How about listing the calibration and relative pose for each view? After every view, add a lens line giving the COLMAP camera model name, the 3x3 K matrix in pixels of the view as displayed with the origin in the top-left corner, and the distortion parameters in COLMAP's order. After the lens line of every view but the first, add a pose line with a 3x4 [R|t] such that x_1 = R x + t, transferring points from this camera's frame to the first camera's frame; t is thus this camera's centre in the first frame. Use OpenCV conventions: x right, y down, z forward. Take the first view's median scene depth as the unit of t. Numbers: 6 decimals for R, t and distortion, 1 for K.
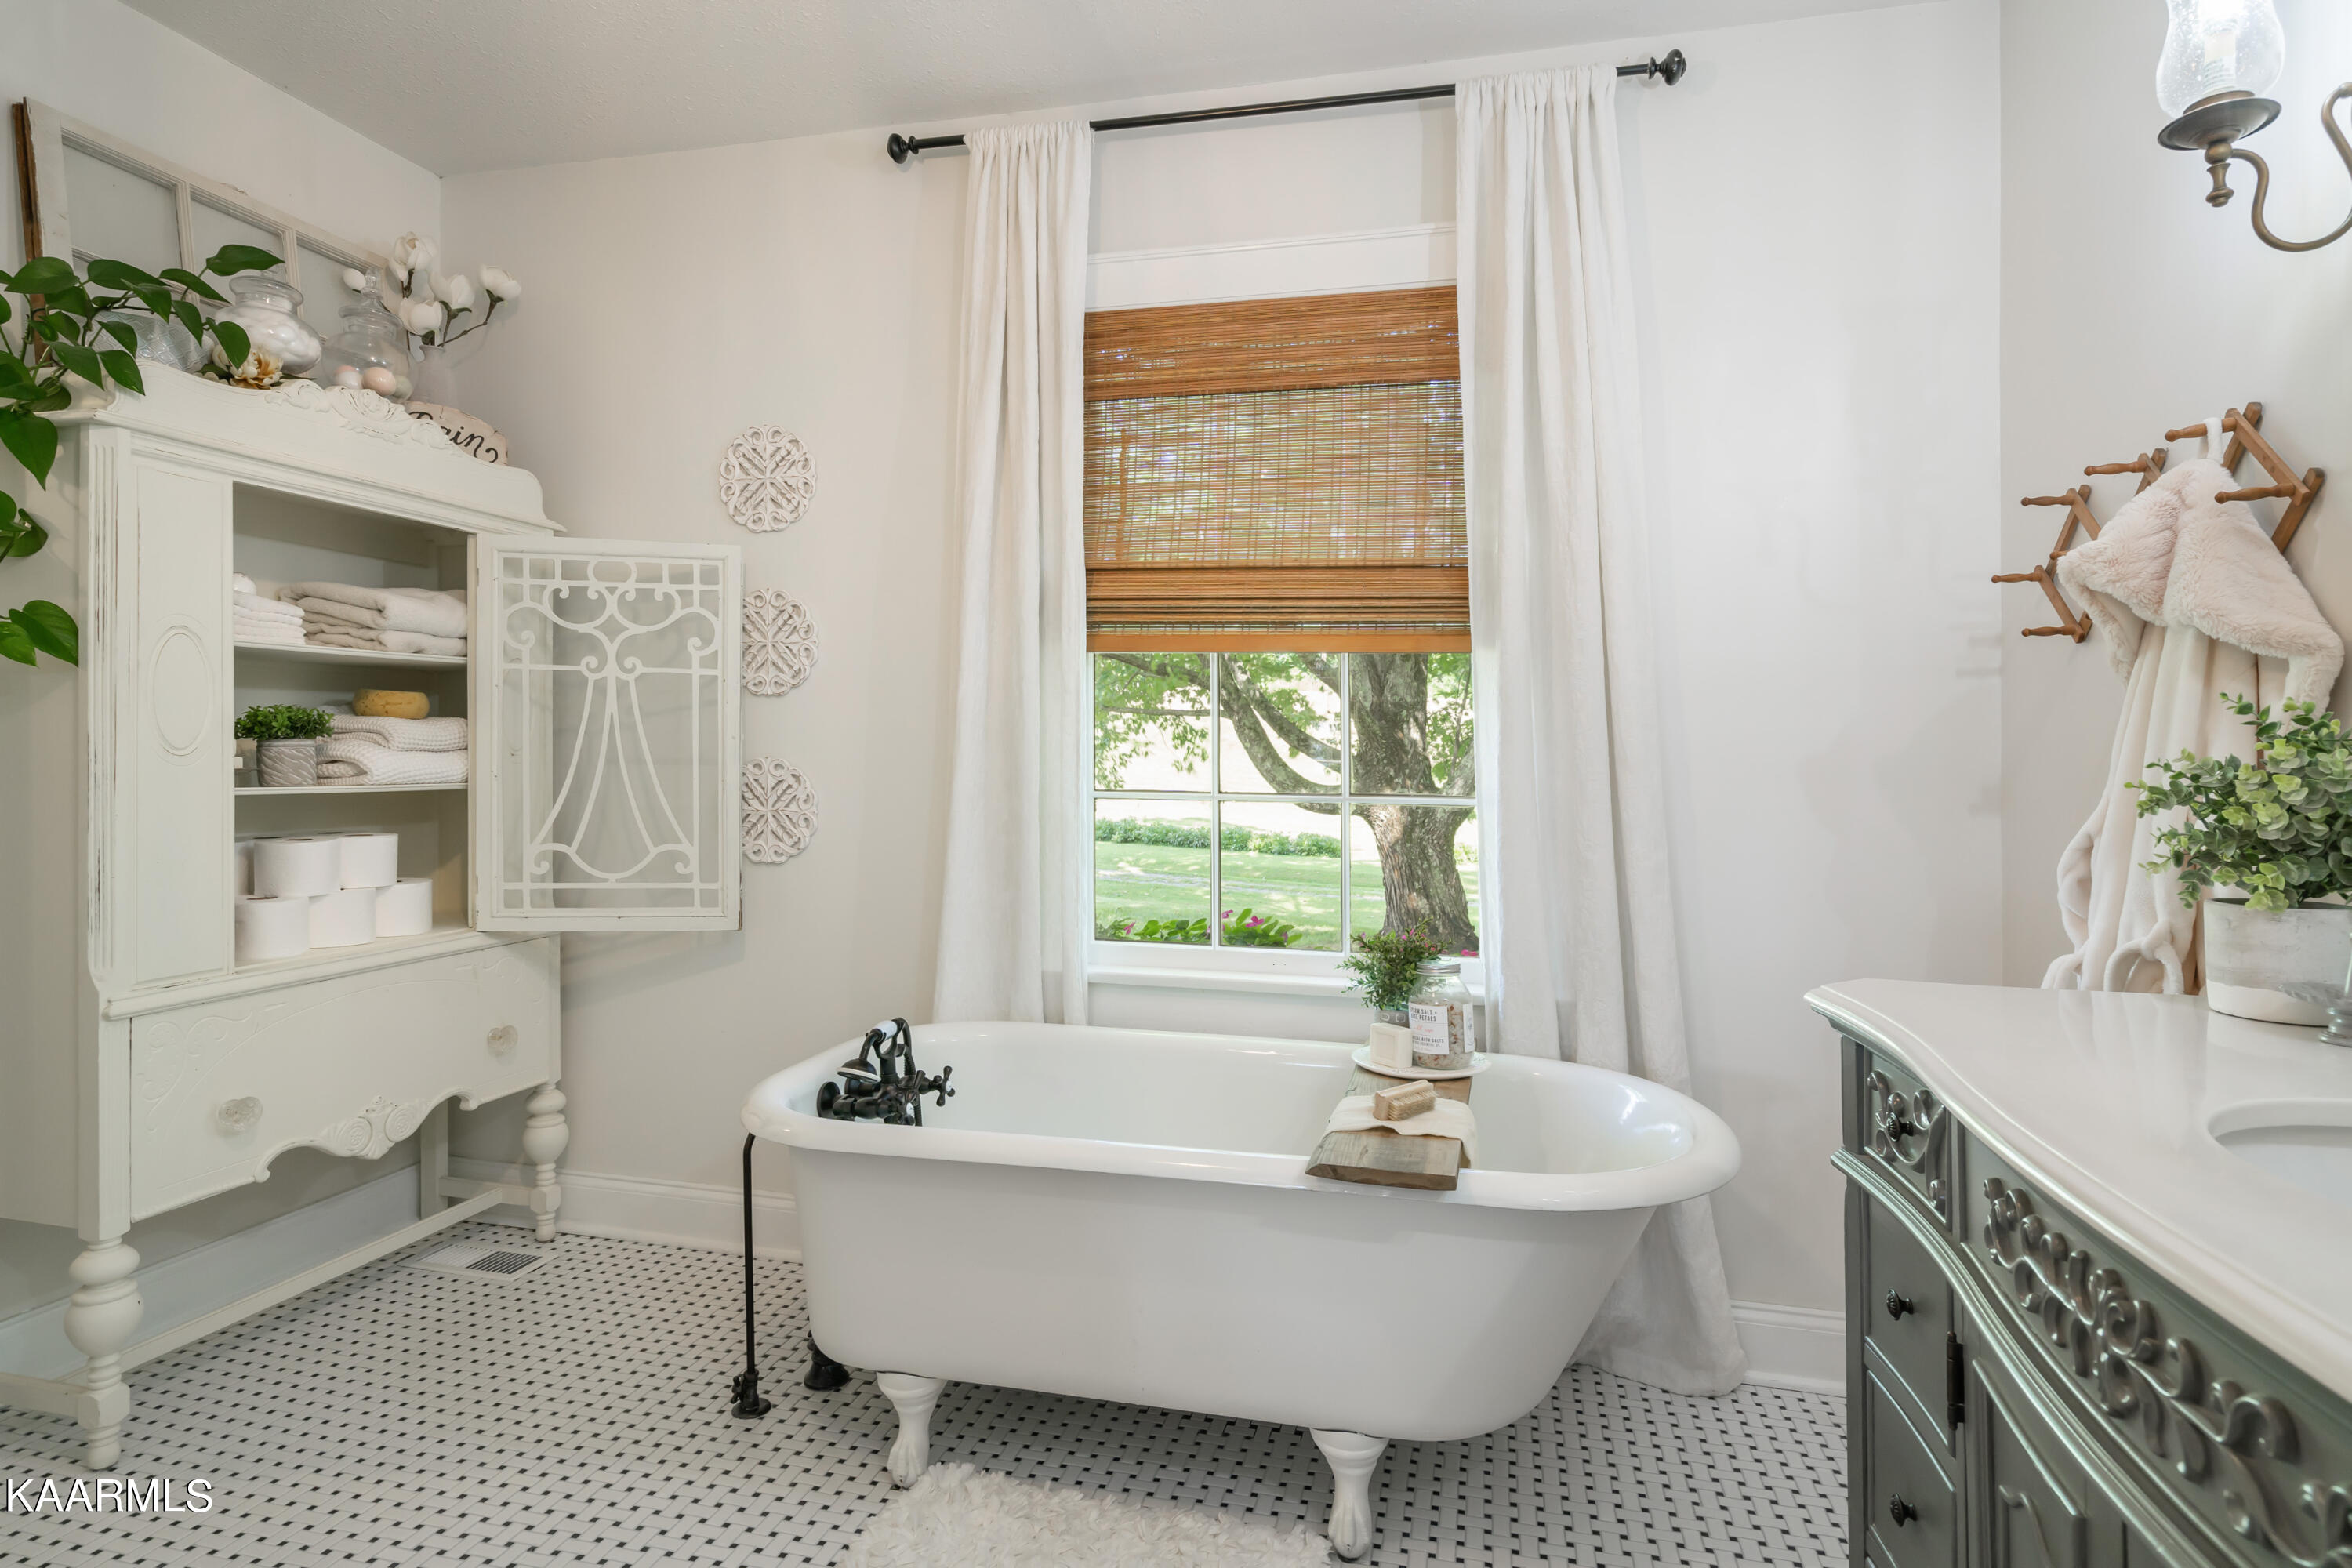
lens RADIAL K [[1233.5, 0, 1167.4], [0, 1233.5, 741.5], [0, 0, 1]] dist [0.005606, -0.004731]
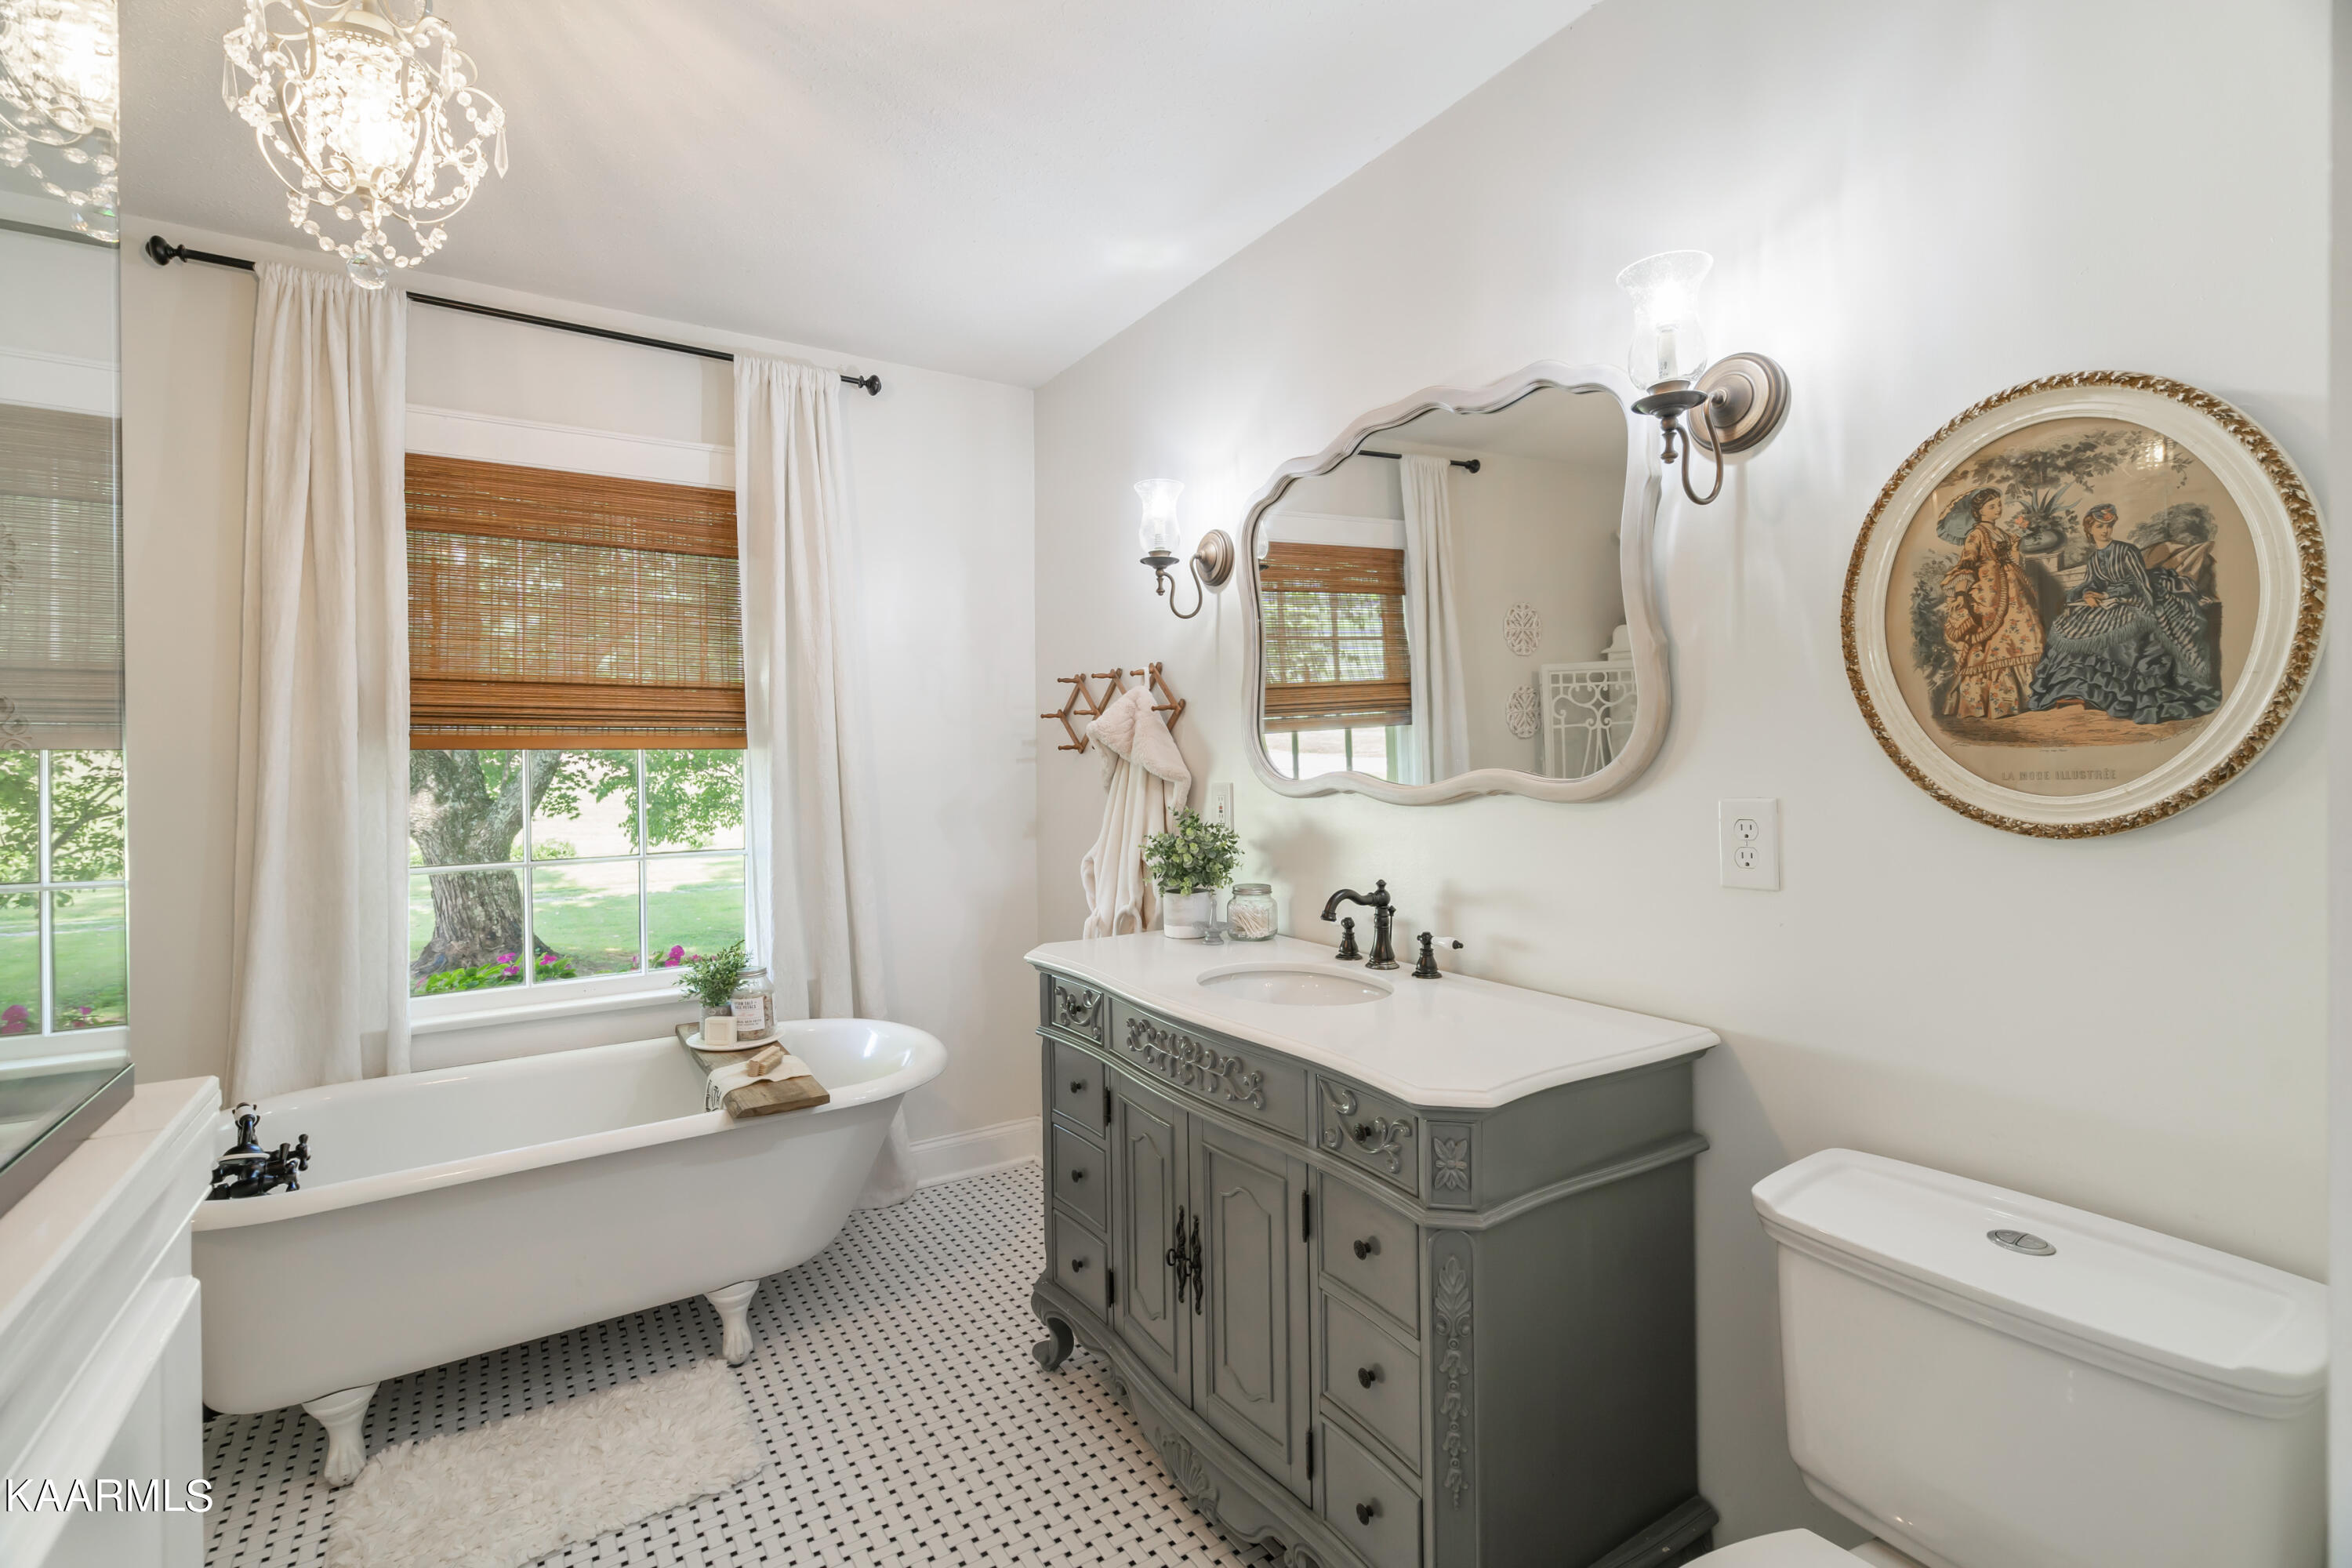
lens RADIAL K [[1077.7, 0, 1173.8], [0, 1077.7, 766.0], [0, 0, 1]] dist [-0.005341, 0.000374]
pose [[0.674080, -0.026286, 0.738191, -0.400908], [0.004463, 0.999493, 0.031514, -0.105931], [-0.738645, -0.017948, 0.673856, -0.249383]]
